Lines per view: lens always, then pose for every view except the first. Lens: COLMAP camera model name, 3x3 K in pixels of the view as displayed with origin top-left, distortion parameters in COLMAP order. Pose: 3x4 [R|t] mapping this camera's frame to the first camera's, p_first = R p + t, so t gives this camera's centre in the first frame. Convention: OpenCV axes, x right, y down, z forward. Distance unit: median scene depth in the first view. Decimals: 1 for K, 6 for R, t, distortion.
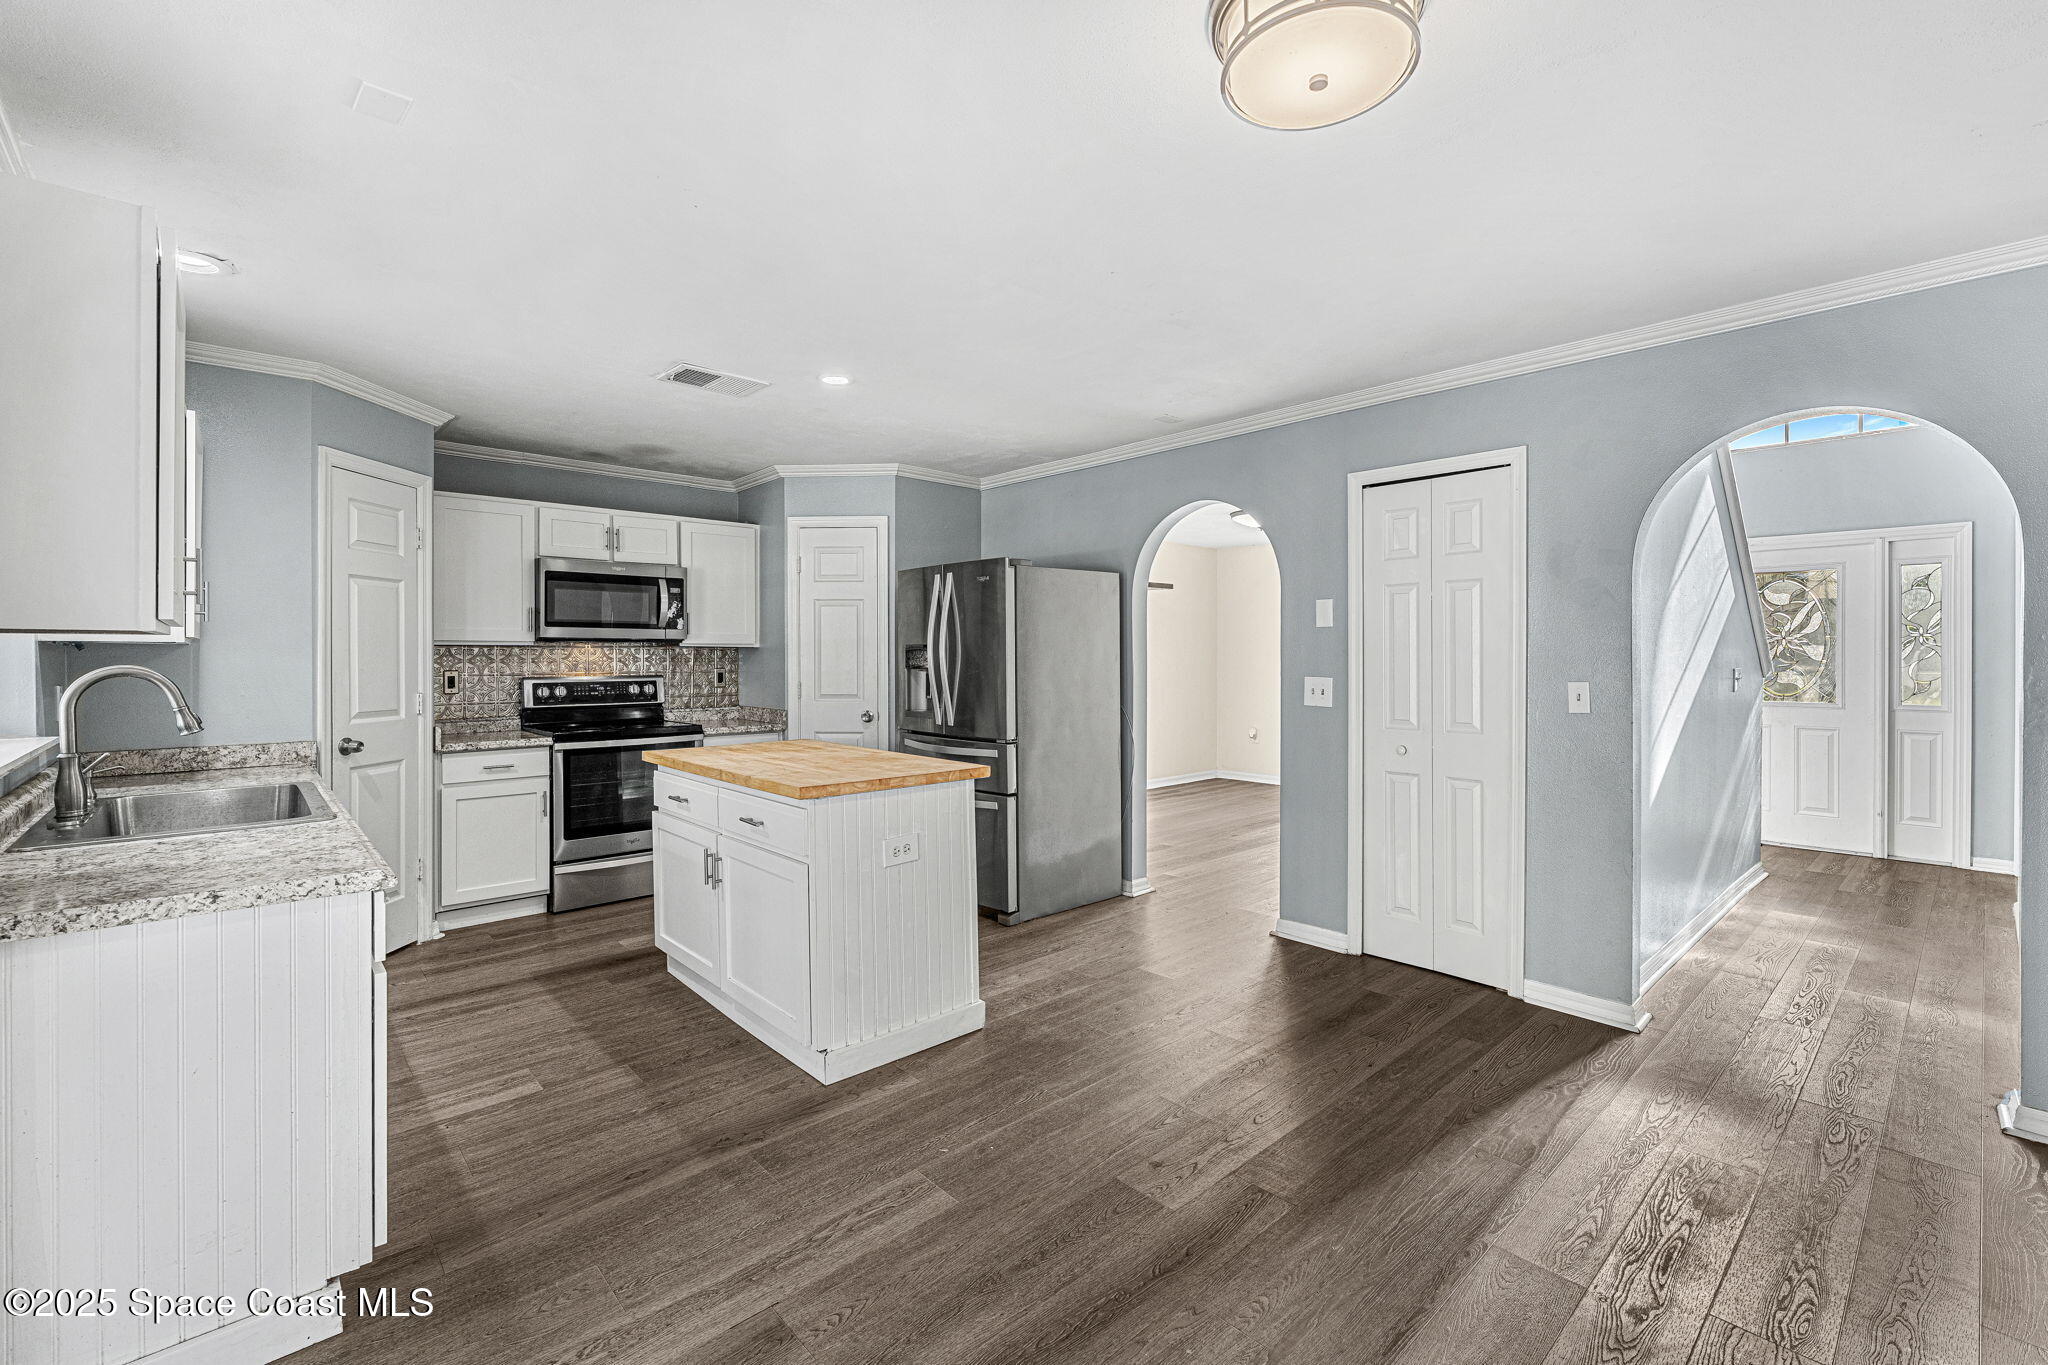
lens RADIAL K [[888.8, 0, 1035.8], [0, 888.8, 659.6], [0, 0, 1]] dist [-0.003134, -0.000062]
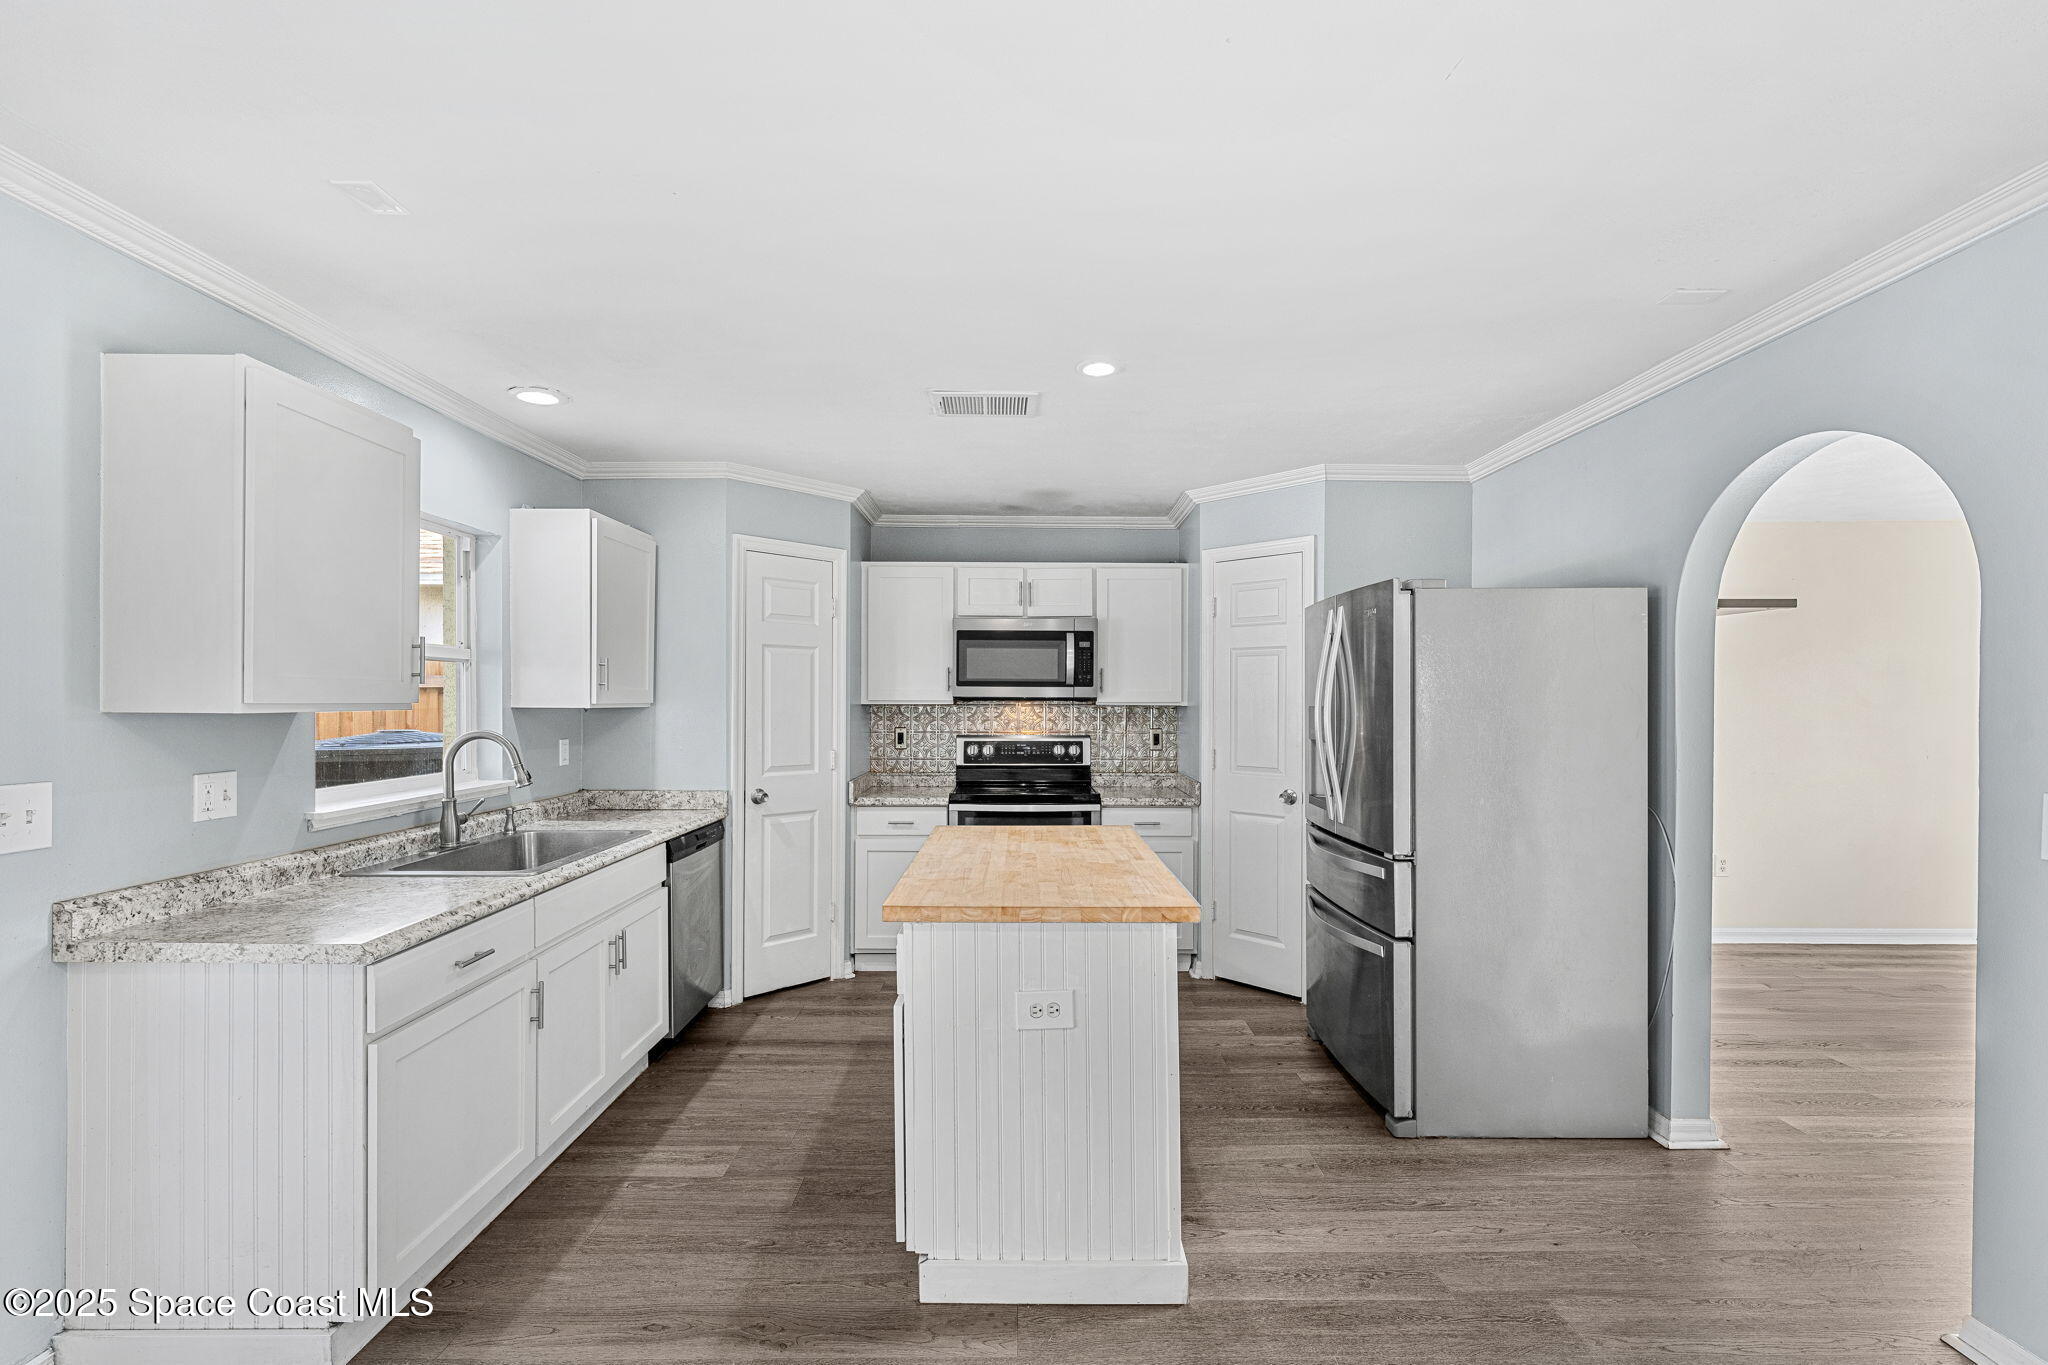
lens RADIAL K [[922.9, 0, 1022.0], [0, 922.9, 706.2], [0, 0, 1]] dist [-0.000254, -0.000203]
pose [[0.733655, 0.008034, -0.679475, 0.230112], [-0.007228, 0.999966, 0.004019, -0.020954], [0.679484, 0.001962, 0.733688, 0.309239]]
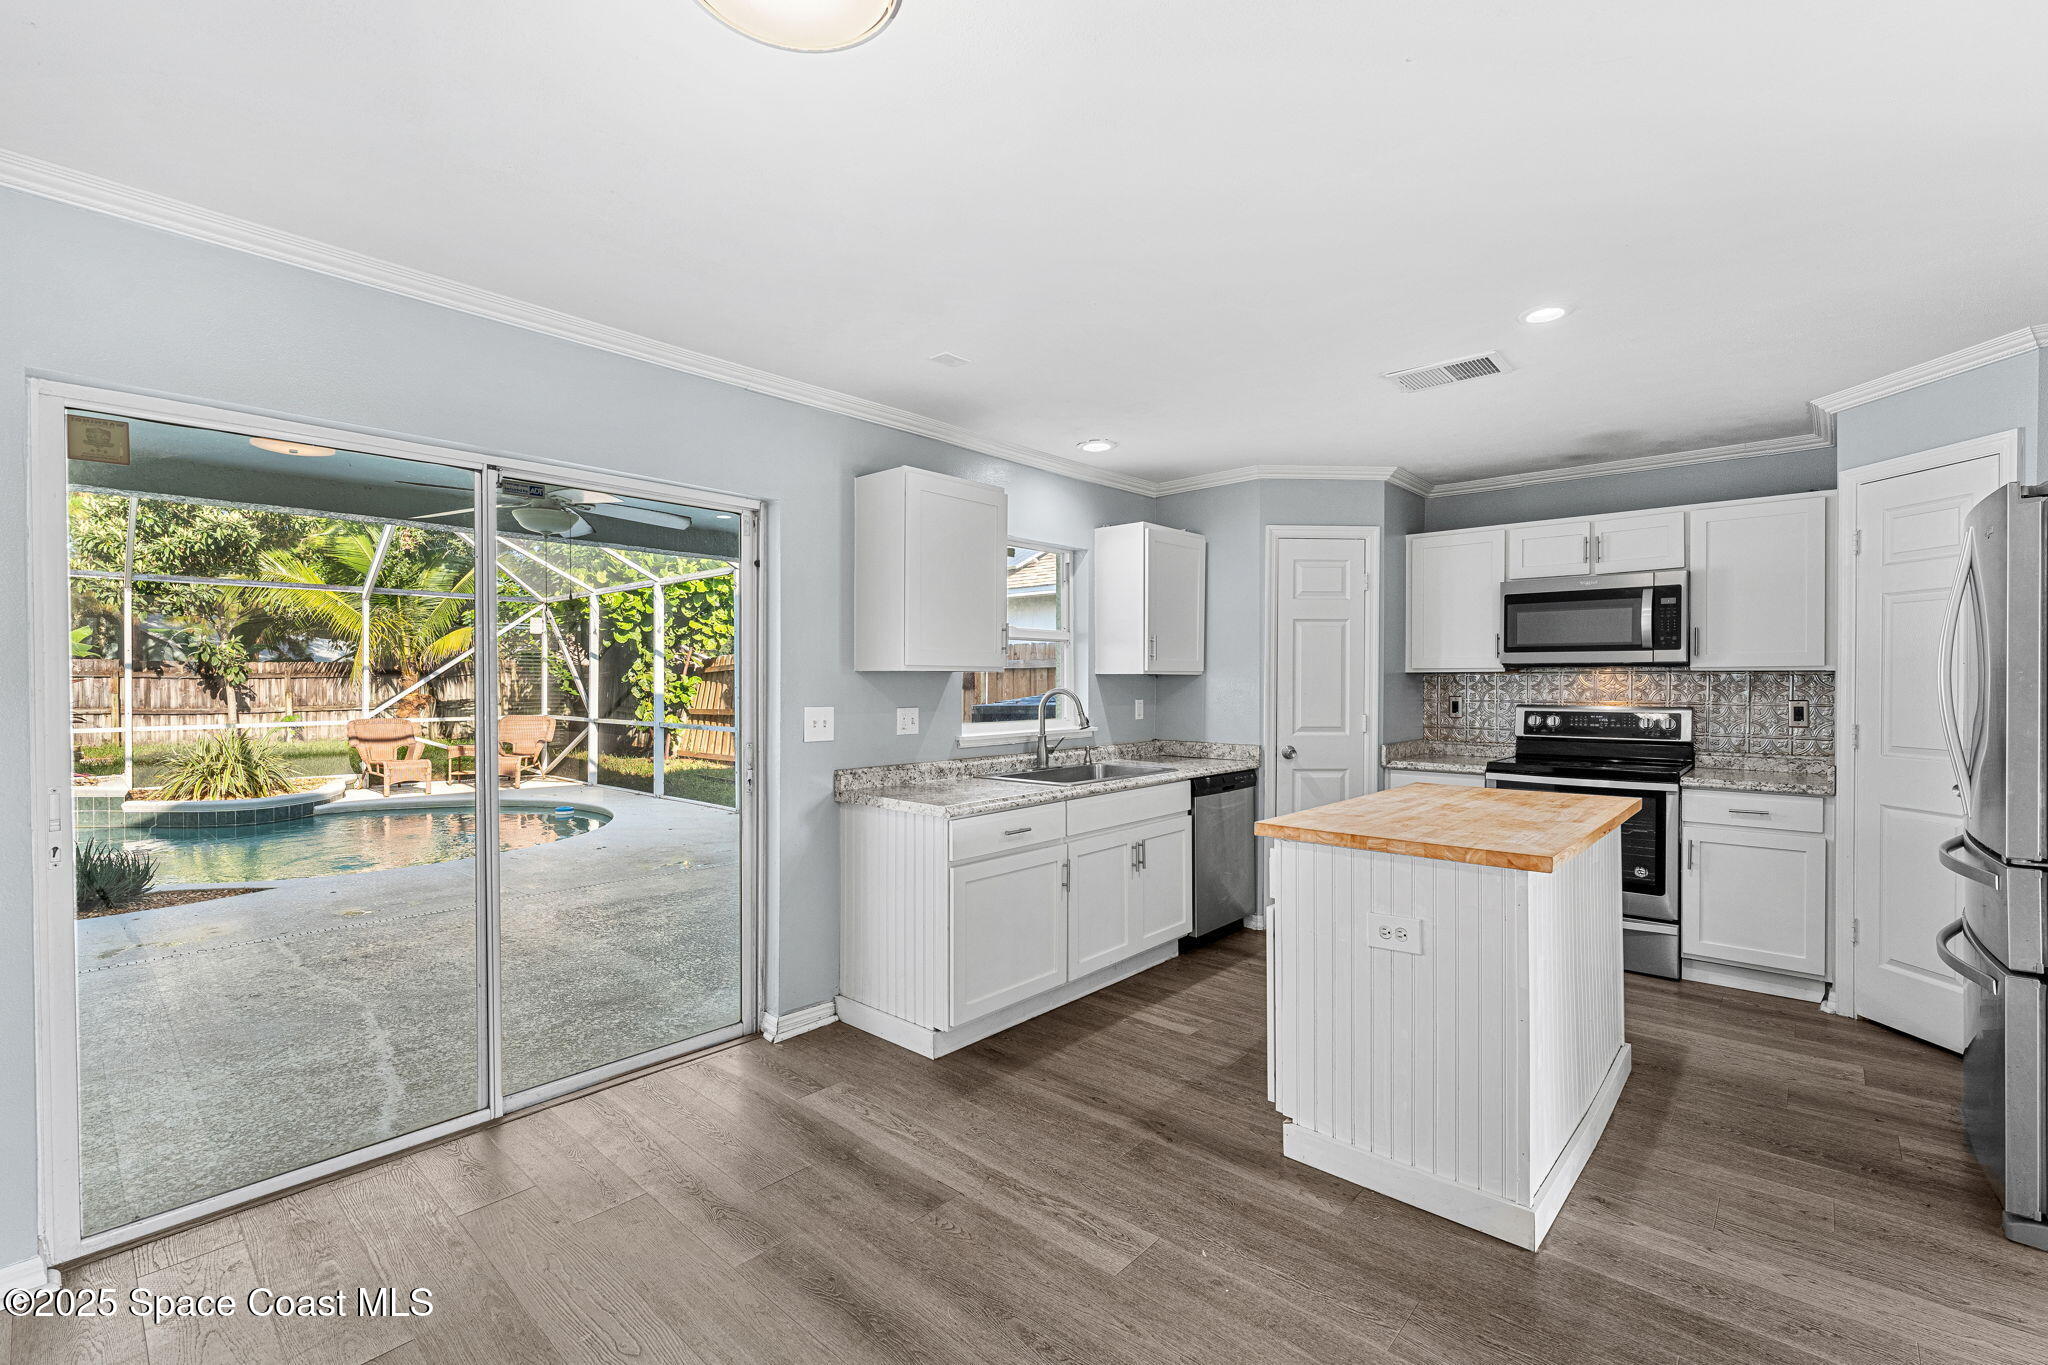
lens RADIAL K [[888.8, 0, 993.0], [0, 888.8, 691.6], [0, 0, 1]] dist [-0.003134, -0.000062]
pose [[0.063688, 0.012822, -0.997887, 0.416932], [-0.004992, 0.999909, 0.012530, -0.004222], [0.997957, 0.004184, 0.063747, 0.412765]]
